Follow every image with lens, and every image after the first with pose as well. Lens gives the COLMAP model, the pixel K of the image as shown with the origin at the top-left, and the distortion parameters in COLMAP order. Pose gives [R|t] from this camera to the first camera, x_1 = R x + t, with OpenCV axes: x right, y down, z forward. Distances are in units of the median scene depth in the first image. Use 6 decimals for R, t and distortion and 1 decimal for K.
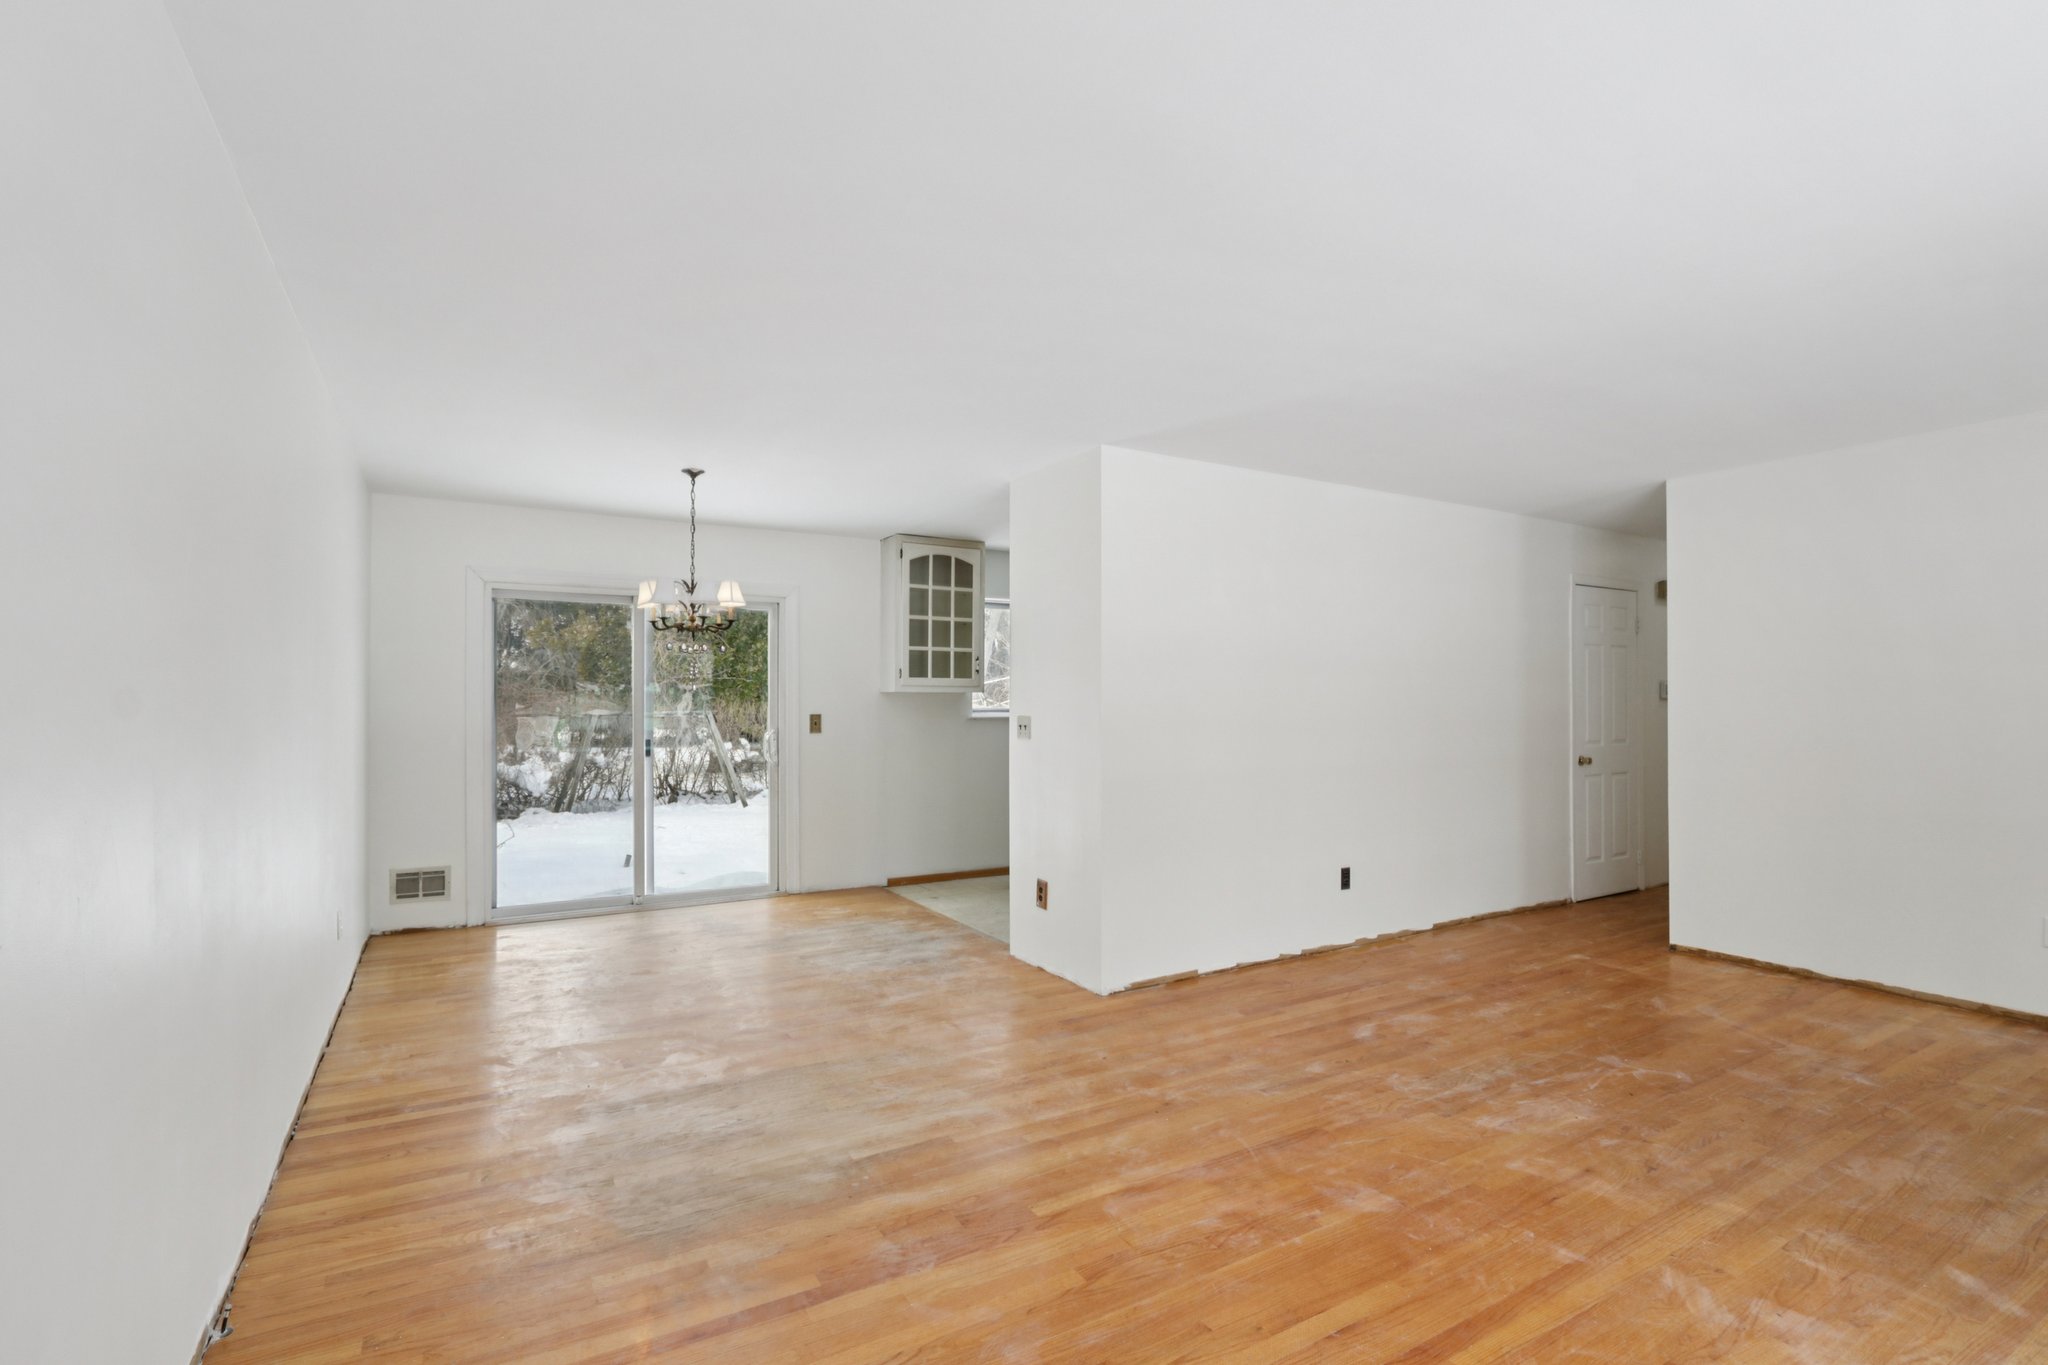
lens RADIAL K [[952.0, 0, 1011.8], [0, 952.0, 694.6], [0, 0, 1]] dist [-0.021720, 0.005055]
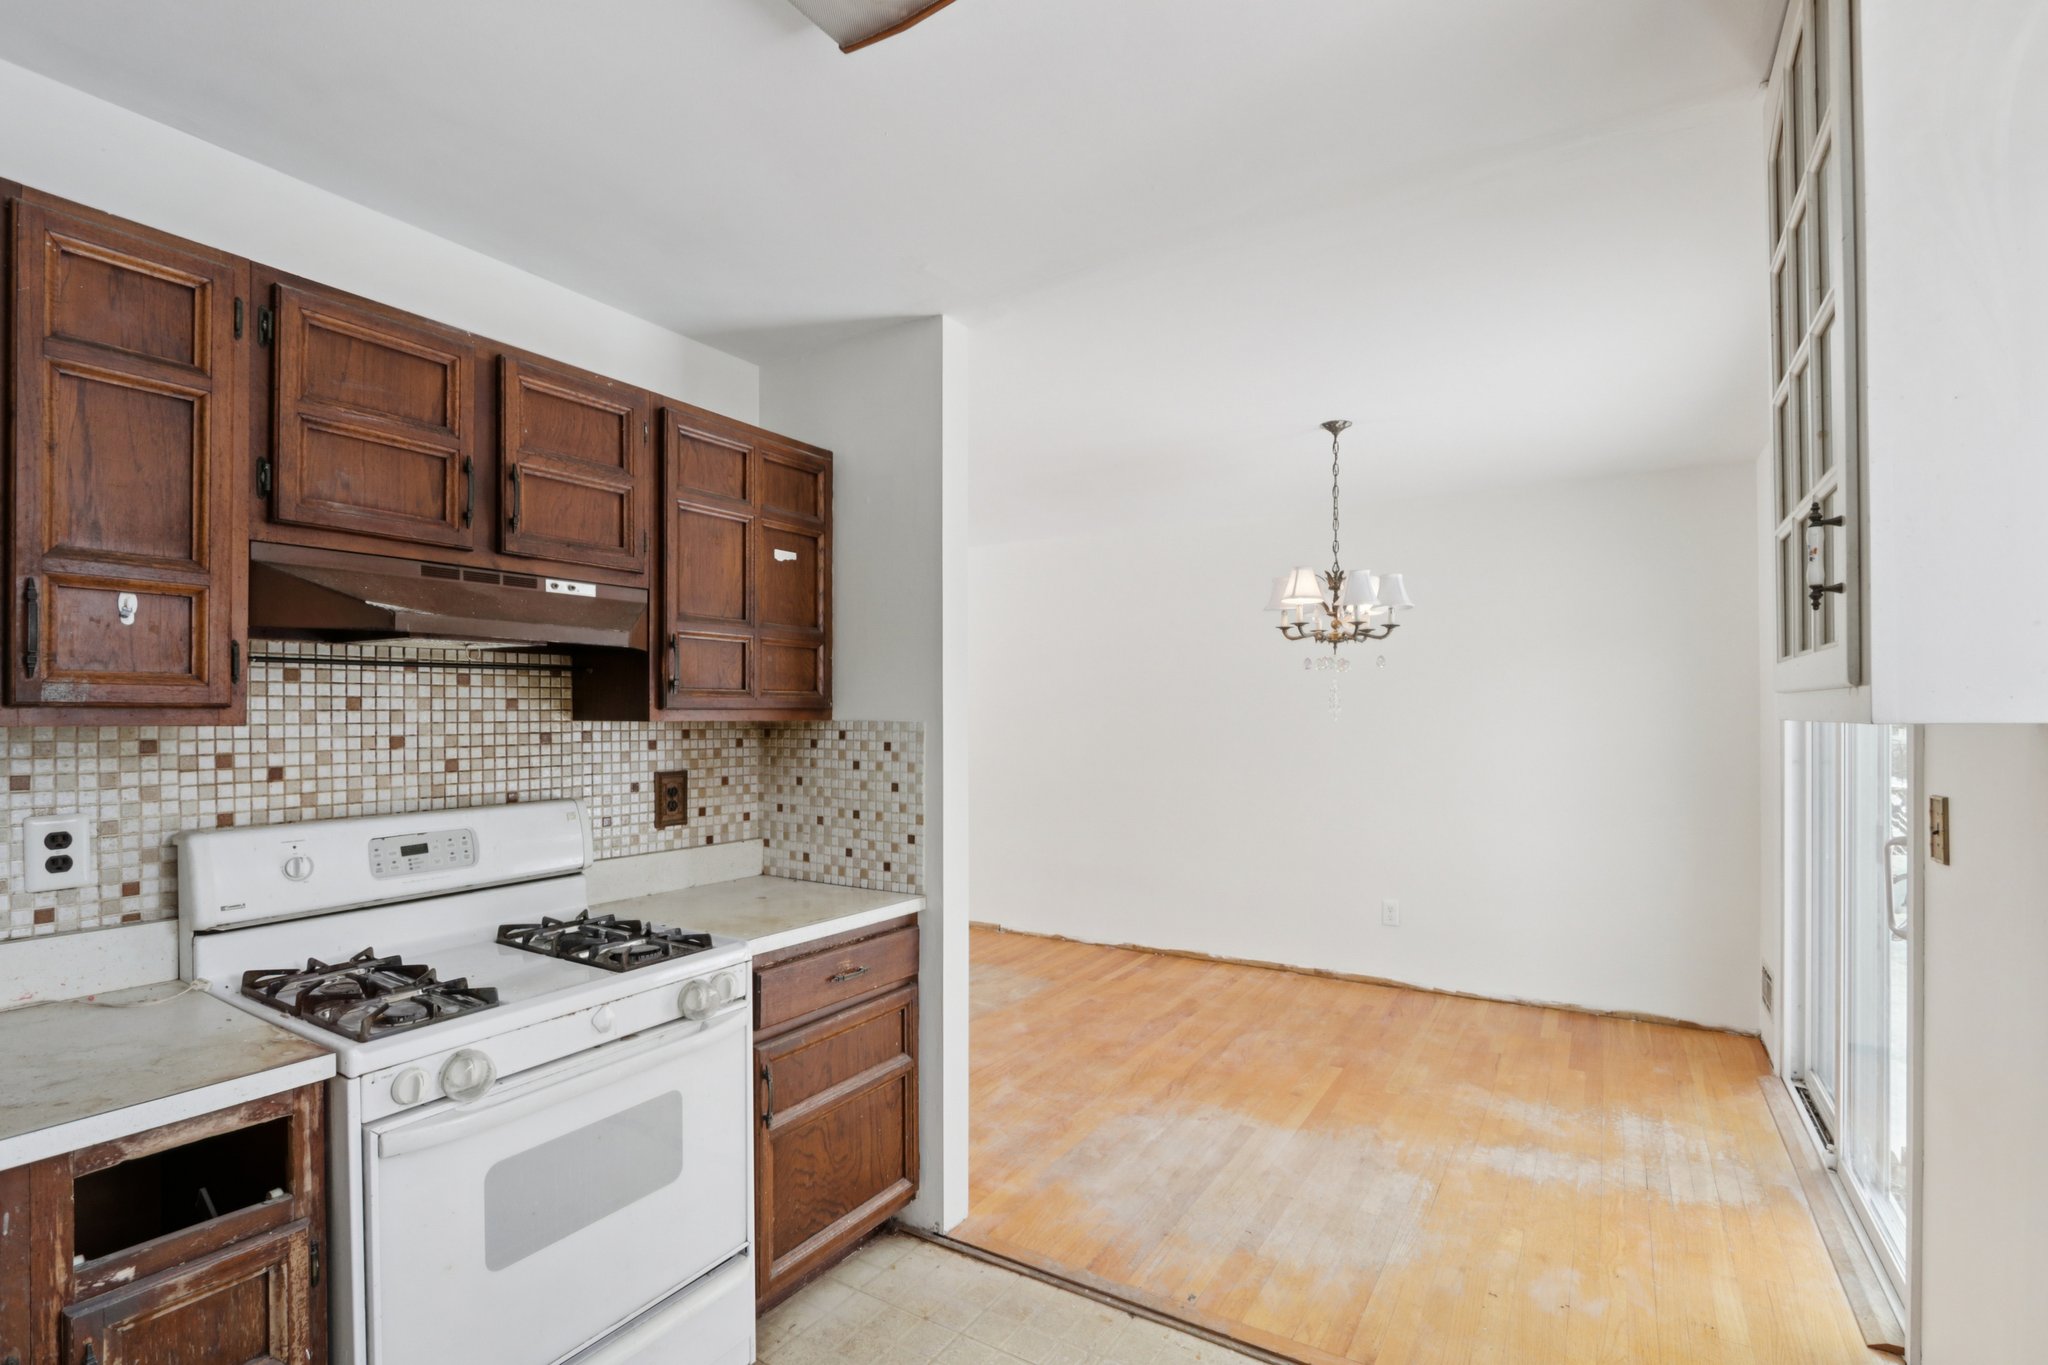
lens RADIAL K [[952.0, 0, 1011.0], [0, 952.0, 712.0], [0, 0, 1]] dist [-0.021720, 0.005055]
pose [[-0.887264, -0.003123, -0.461251, 0.214098], [-0.000121, 0.999979, -0.006538, -0.004456], [0.461261, -0.005746, -0.887246, 1.431879]]
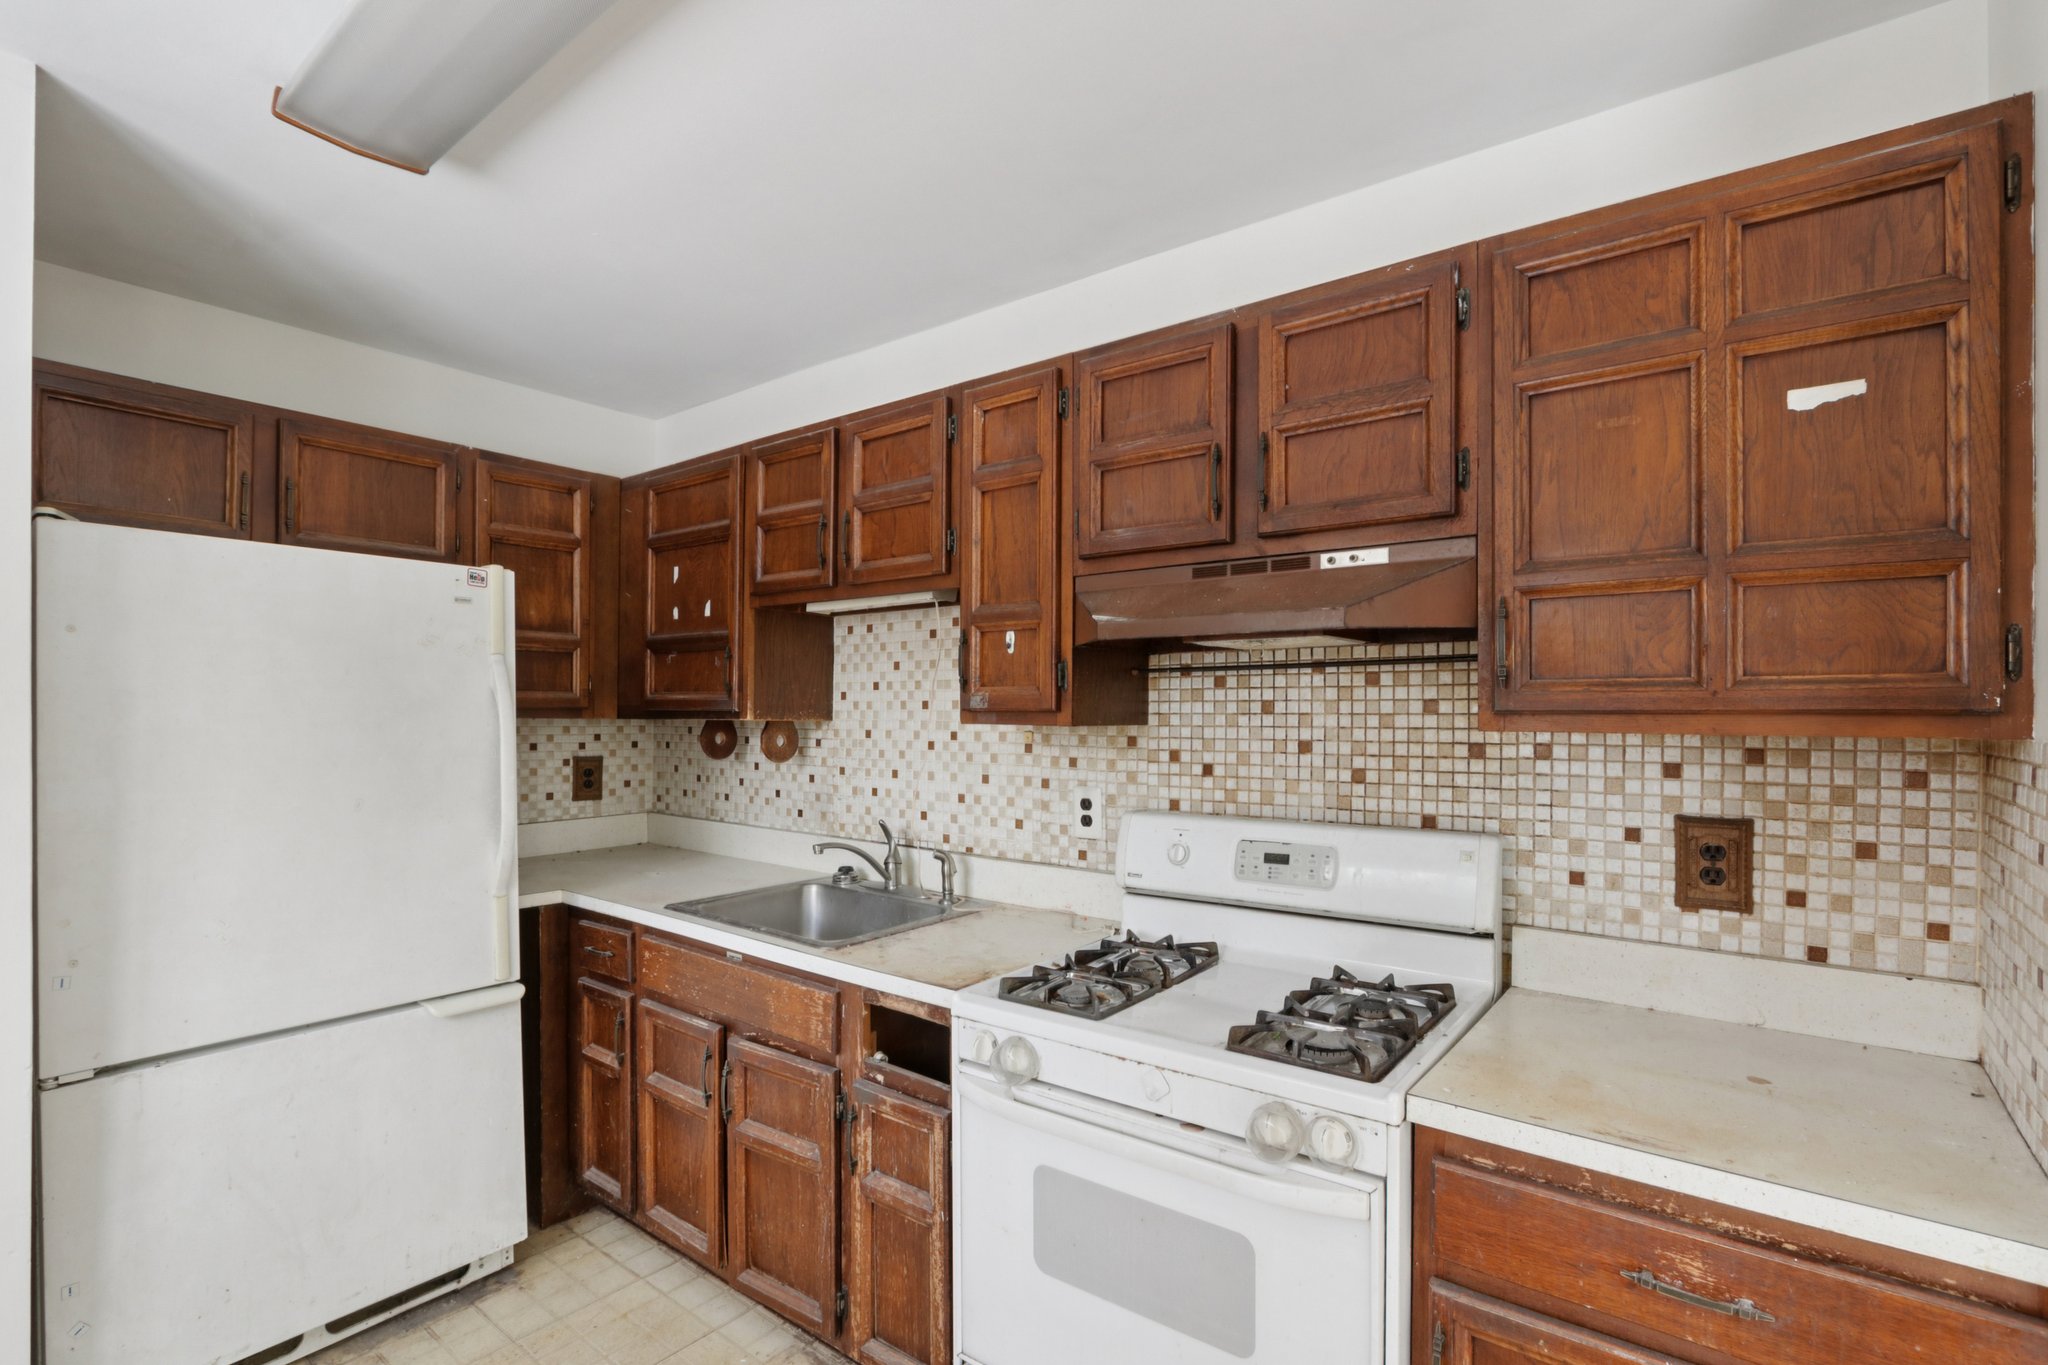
lens RADIAL K [[952.0, 0, 1026.2], [0, 952.0, 714.5], [0, 0, 1]] dist [-0.021720, 0.005055]
pose [[-0.378245, -0.005723, 0.925688, -0.058678], [-0.009631, 0.999951, 0.002247, -0.007324], [-0.925655, -0.008066, -0.378282, 1.207717]]
